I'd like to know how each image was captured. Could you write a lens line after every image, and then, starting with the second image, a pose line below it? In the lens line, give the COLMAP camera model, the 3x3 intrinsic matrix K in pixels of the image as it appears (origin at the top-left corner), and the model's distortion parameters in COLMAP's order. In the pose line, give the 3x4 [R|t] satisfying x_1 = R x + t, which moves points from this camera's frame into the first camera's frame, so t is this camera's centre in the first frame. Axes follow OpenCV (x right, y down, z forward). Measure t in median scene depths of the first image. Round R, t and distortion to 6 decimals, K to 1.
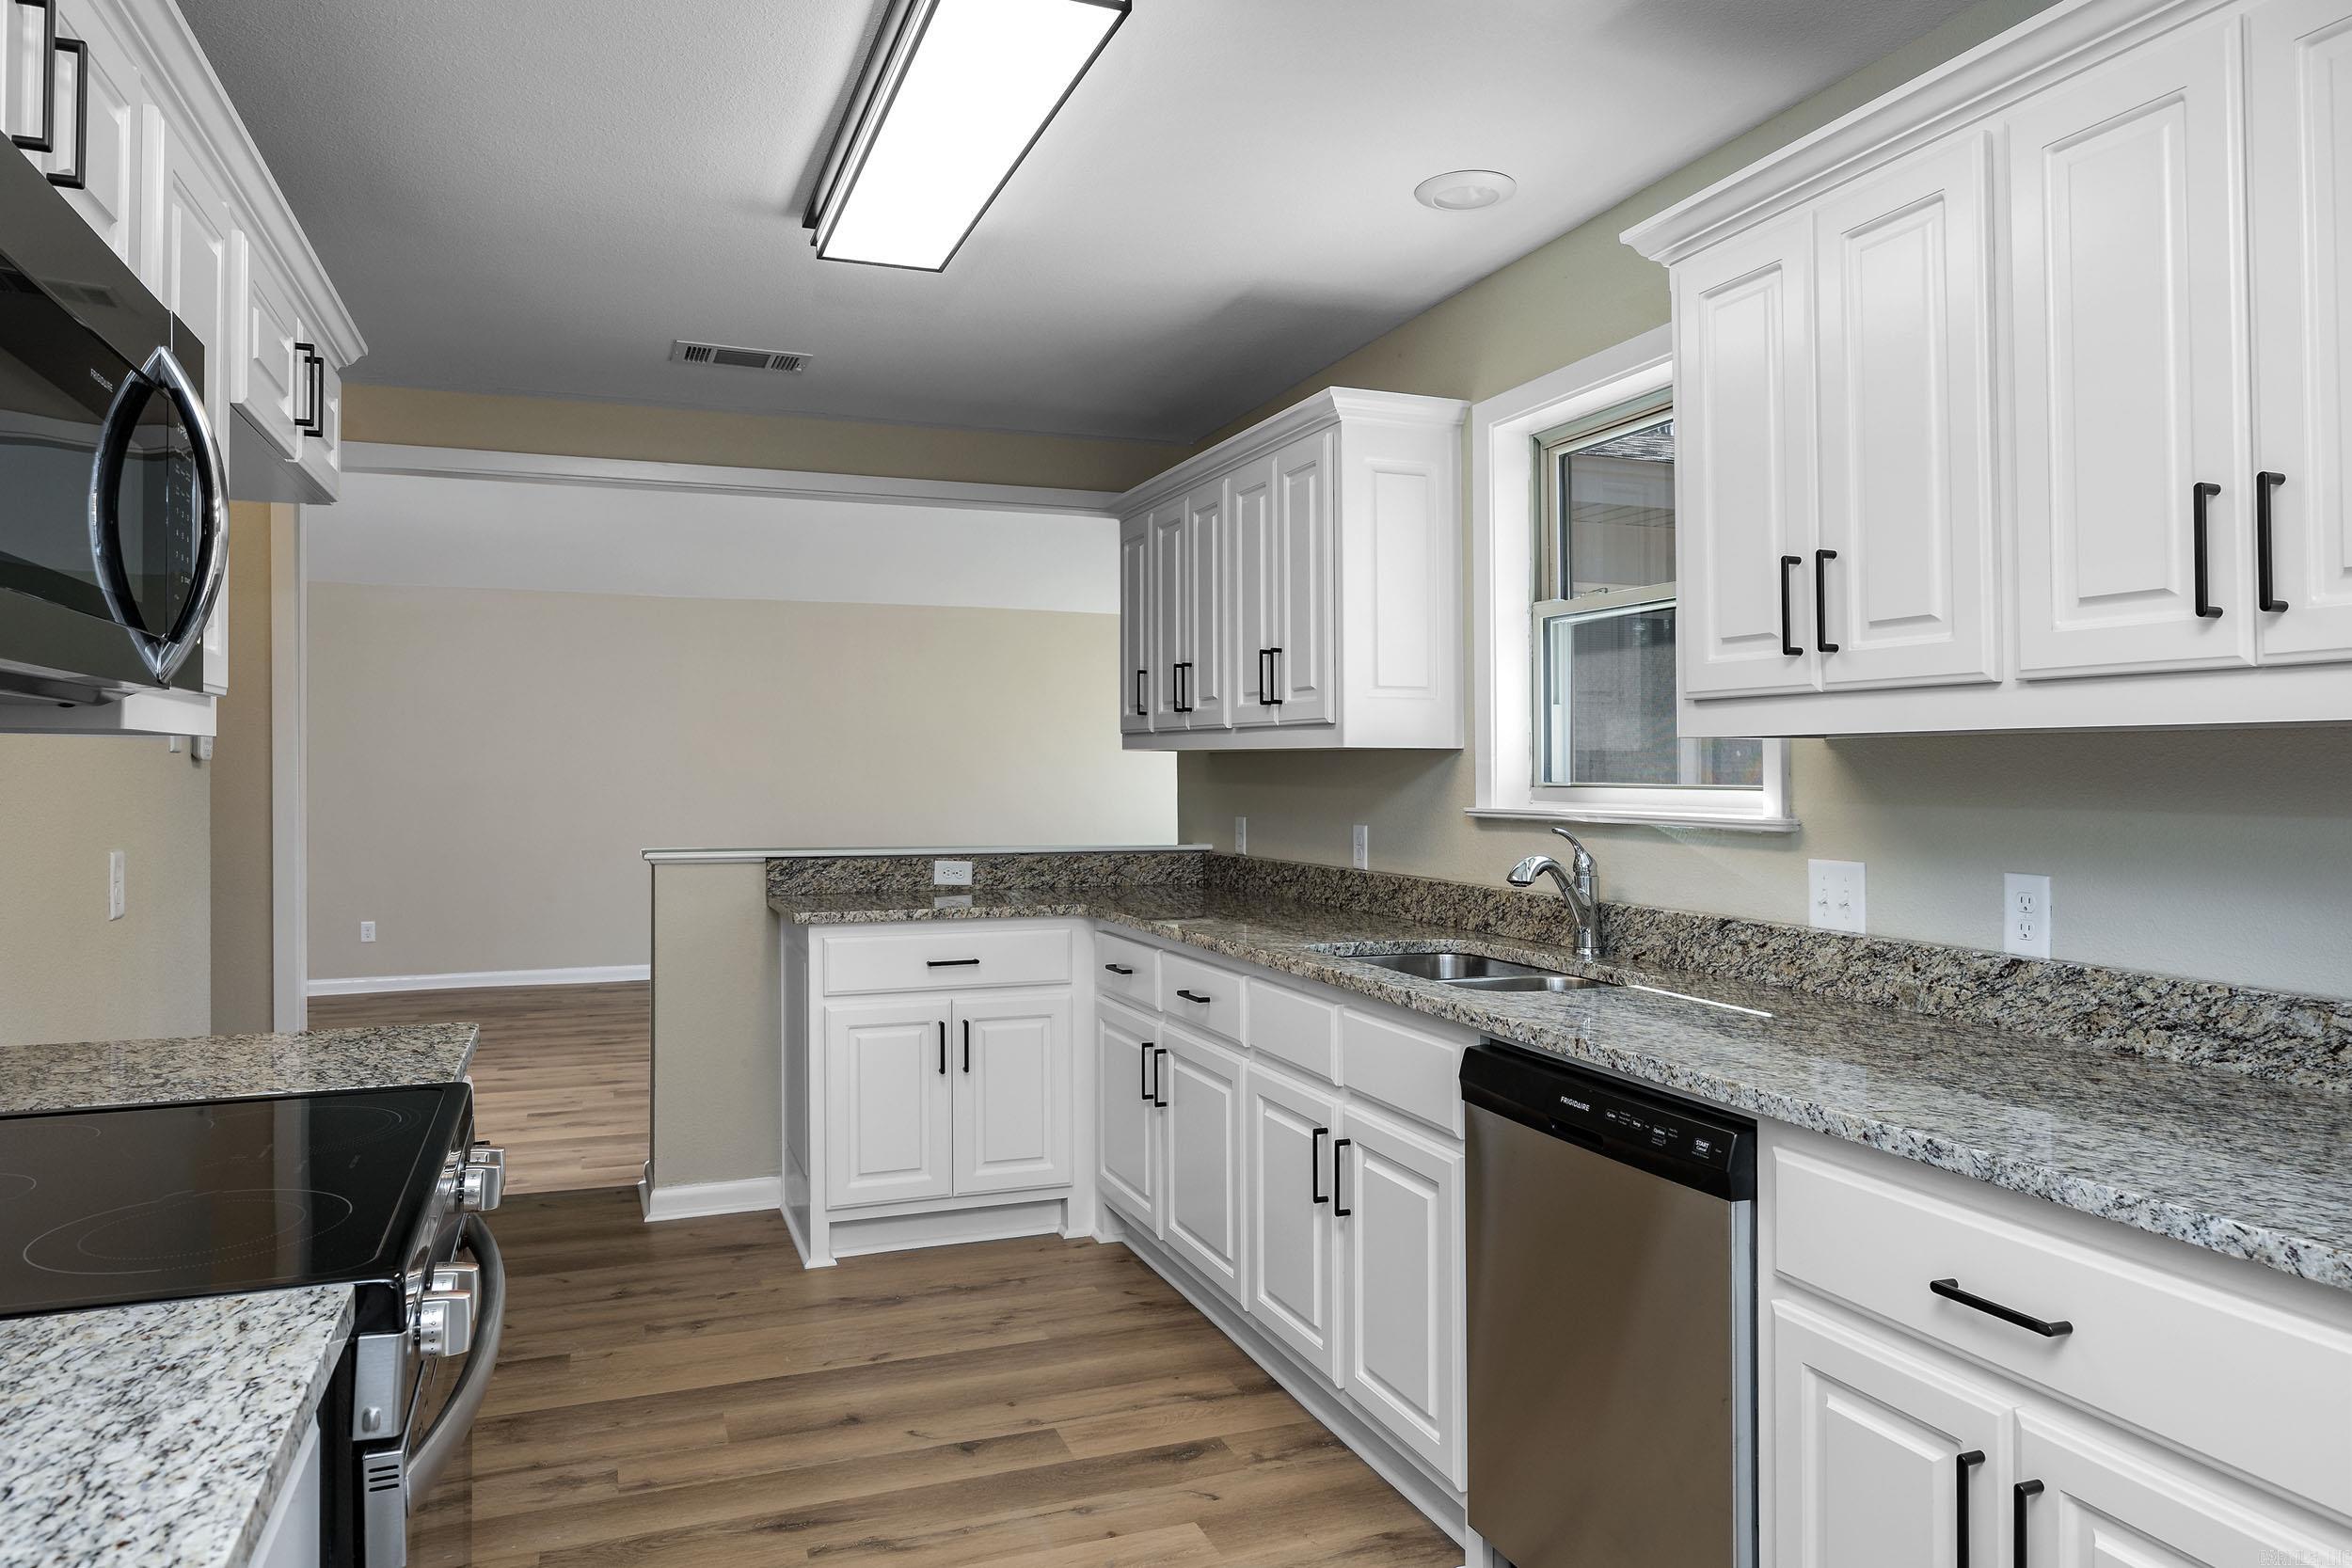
lens RADIAL K [[1432.2, 0, 1214.6], [0, 1432.2, 745.7], [0, 0, 1]] dist [0.000886, -0.004387]
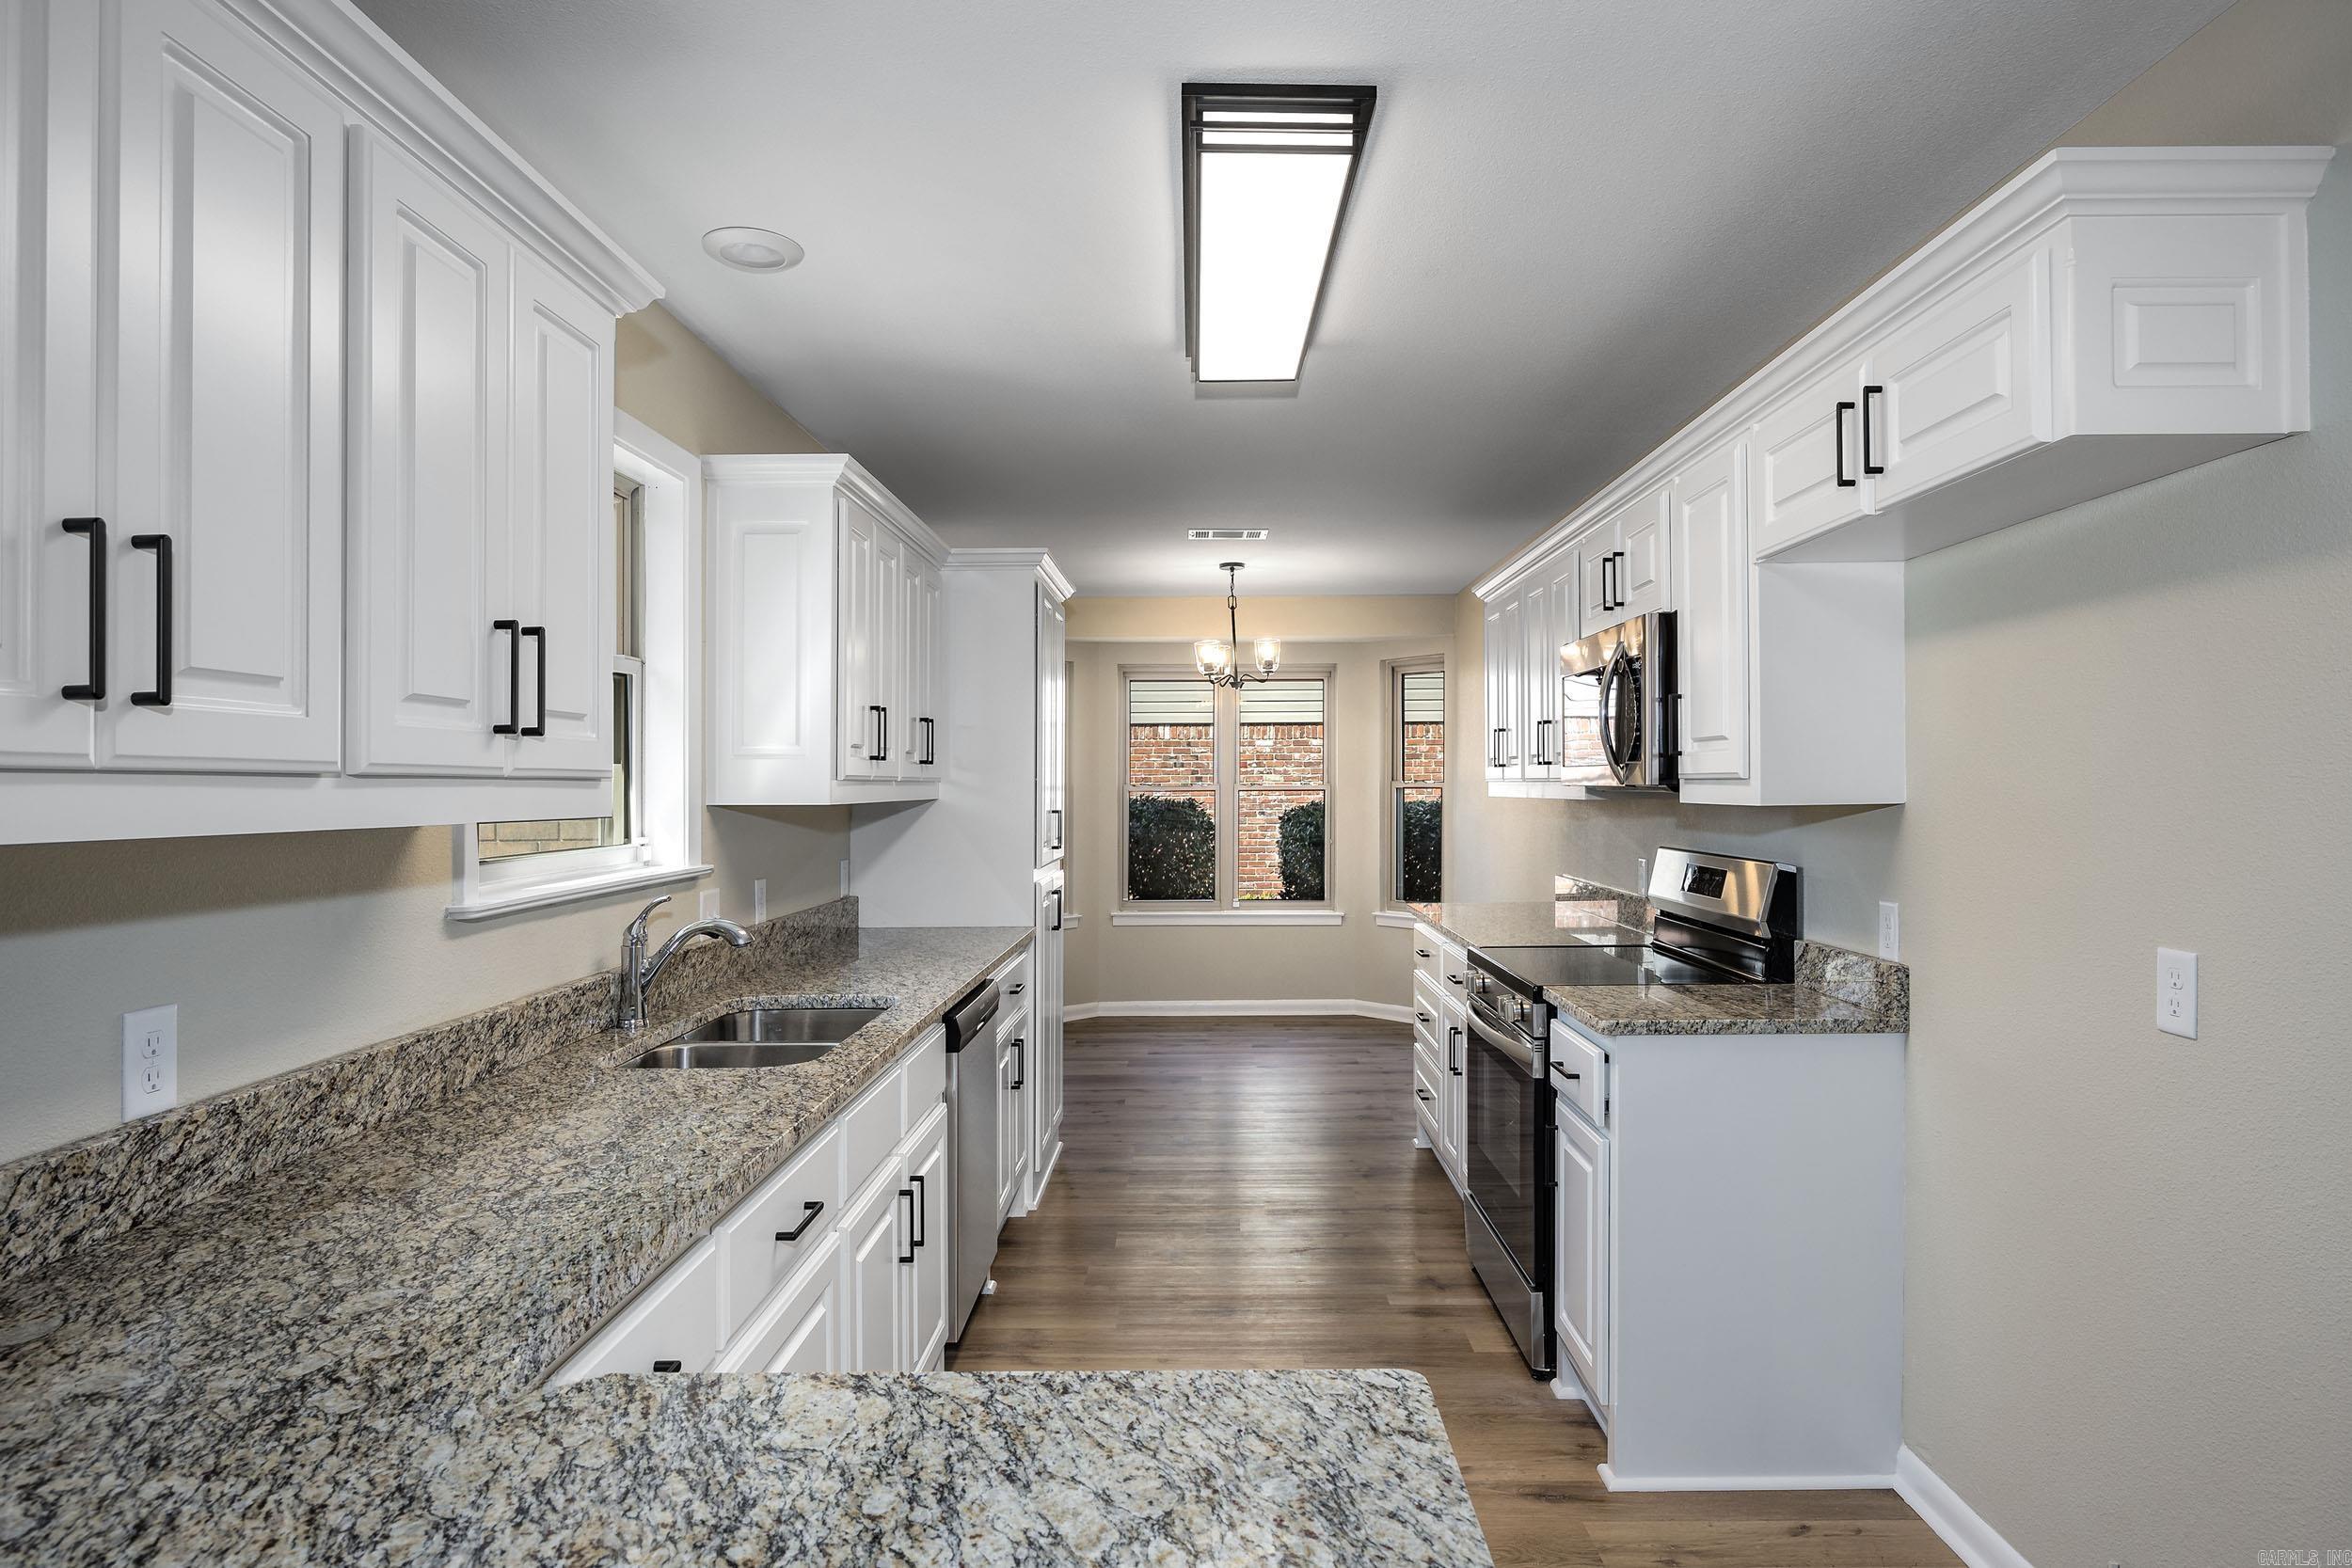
lens RADIAL K [[1313.9, 0, 1293.2], [0, 1313.9, 777.9], [0, 0, 1]] dist [-0.016179, 0.002112]
pose [[-0.940743, -0.000505, 0.339119, -0.425390], [-0.006222, 0.999856, -0.015772, -0.011951], [-0.339063, -0.016947, -0.940611, 1.532881]]
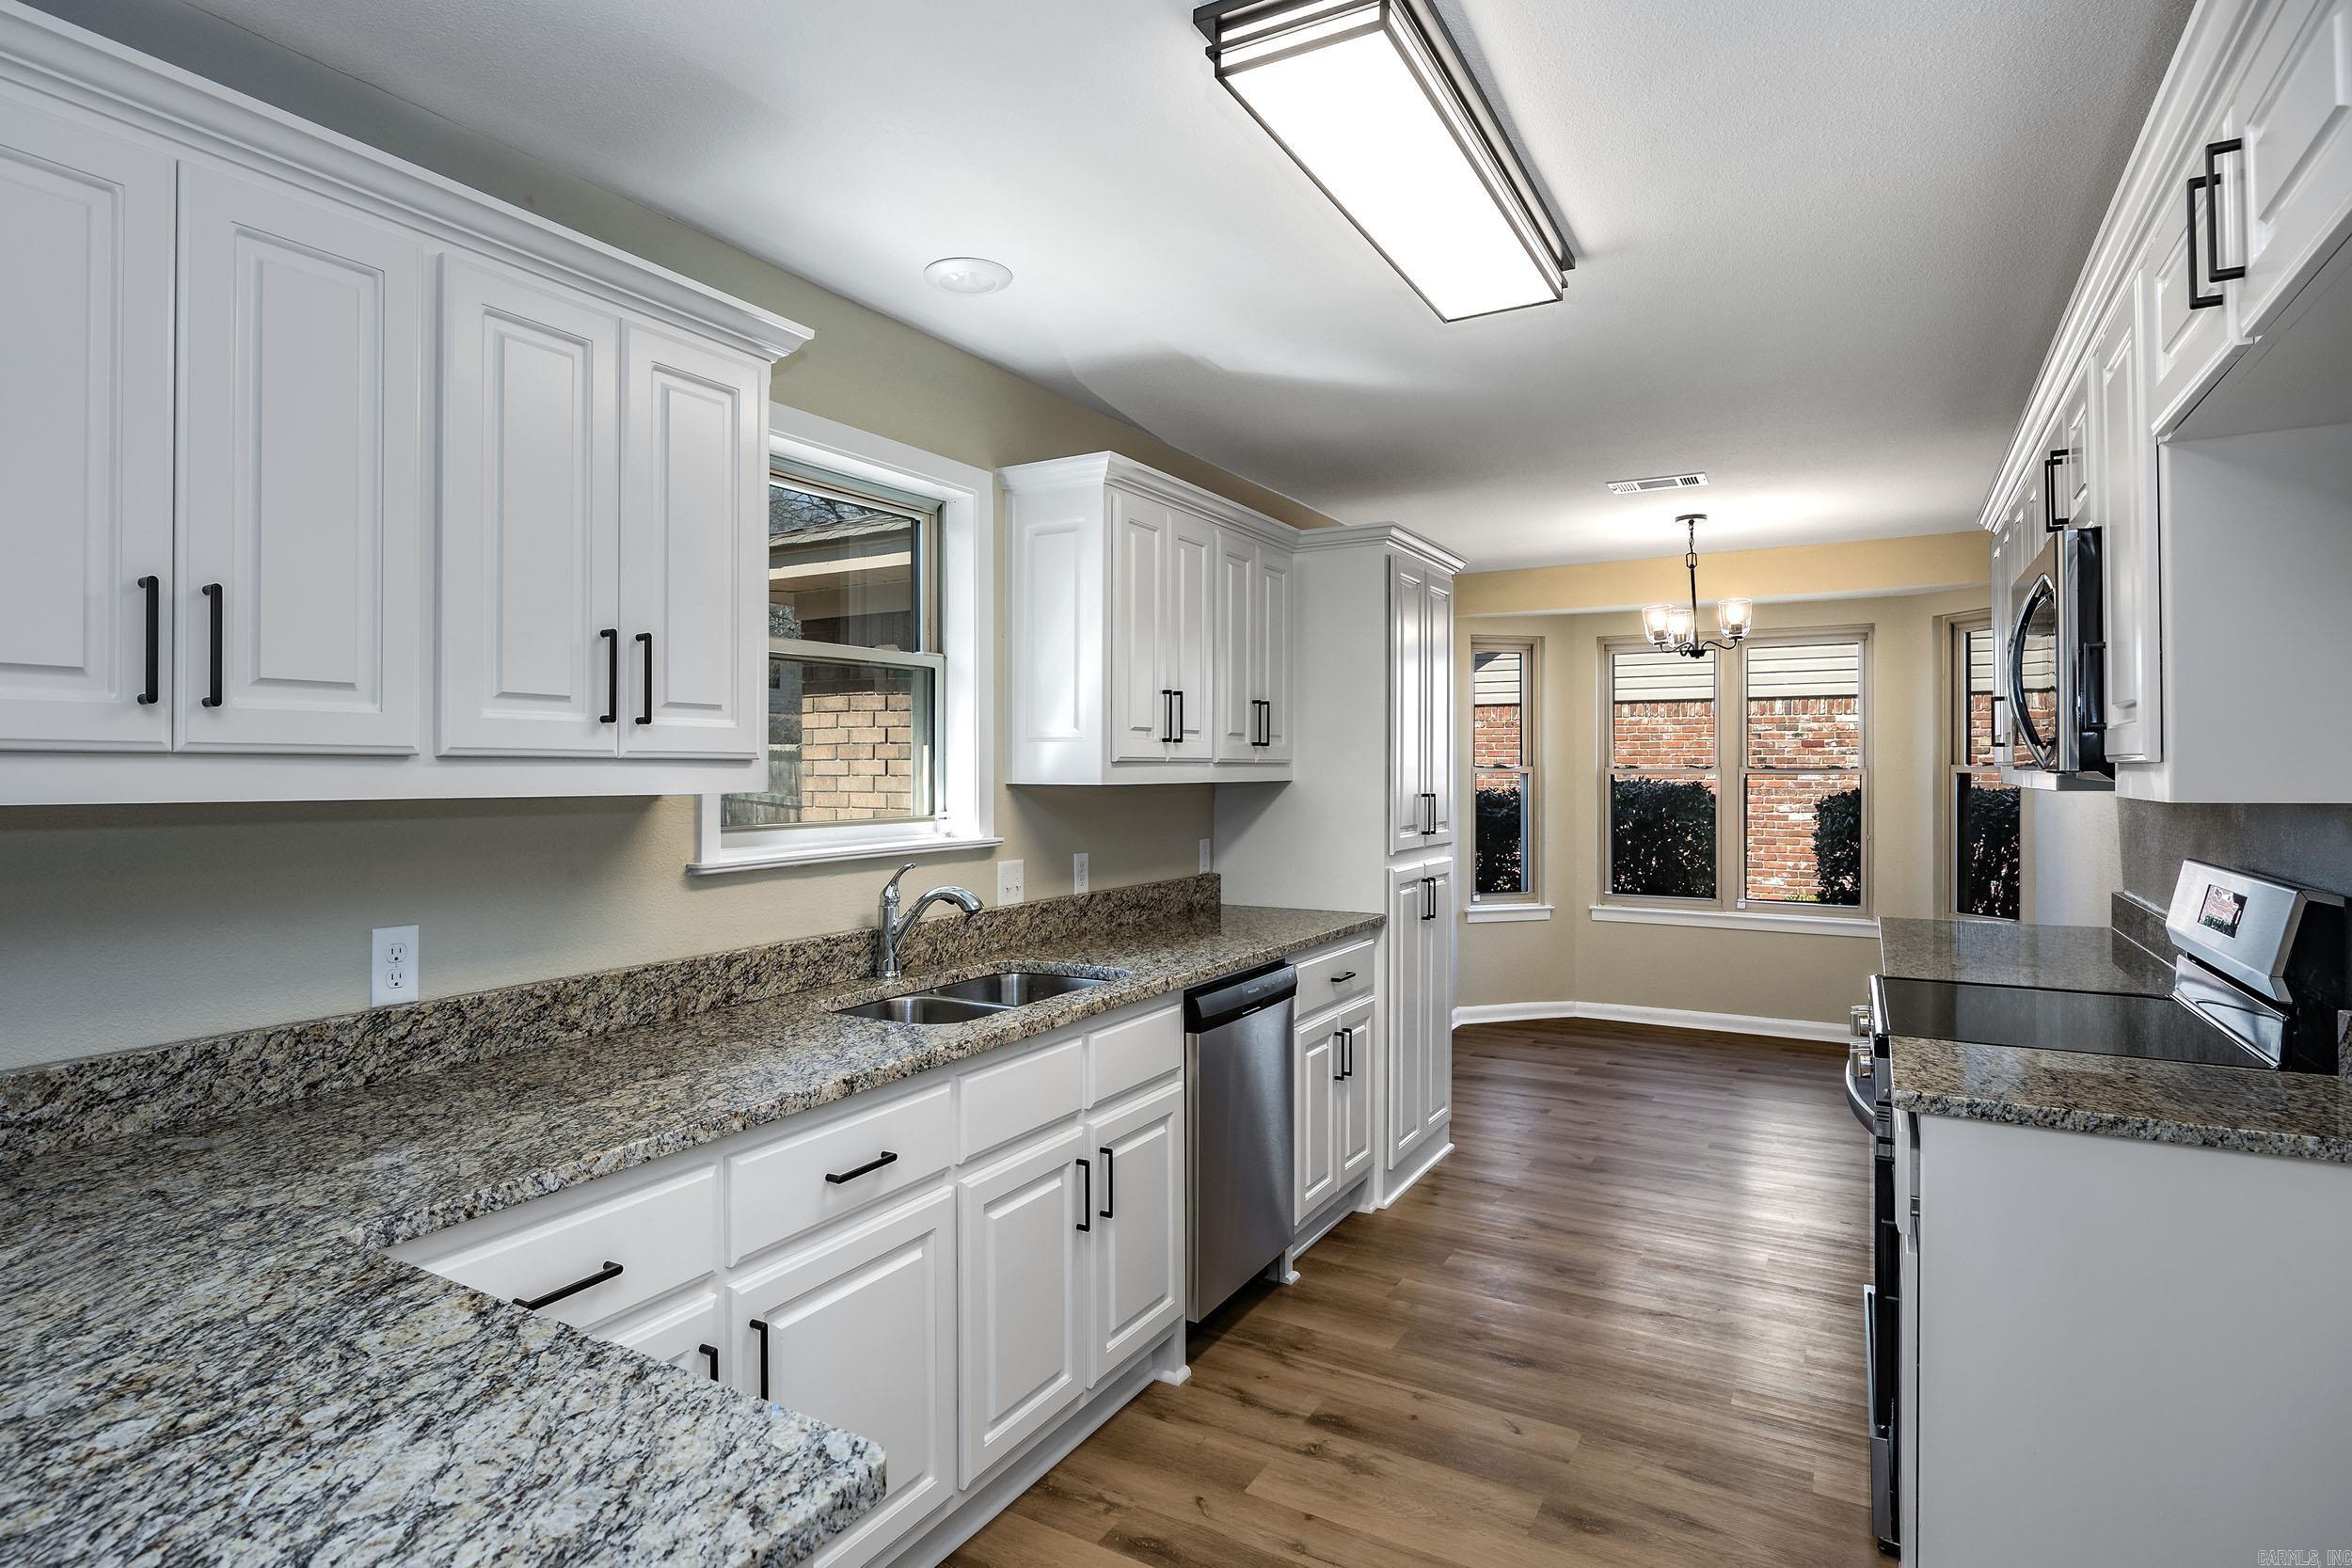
lens RADIAL K [[1313.9, 0, 1130.9], [0, 1313.9, 749.7], [0, 0, 1]] dist [-0.016179, 0.002112]
pose [[-0.594168, 0.004397, 0.804329, -0.616323], [-0.015153, 0.999746, -0.016659, -0.015886], [-0.804198, -0.022086, -0.593951, 1.322924]]
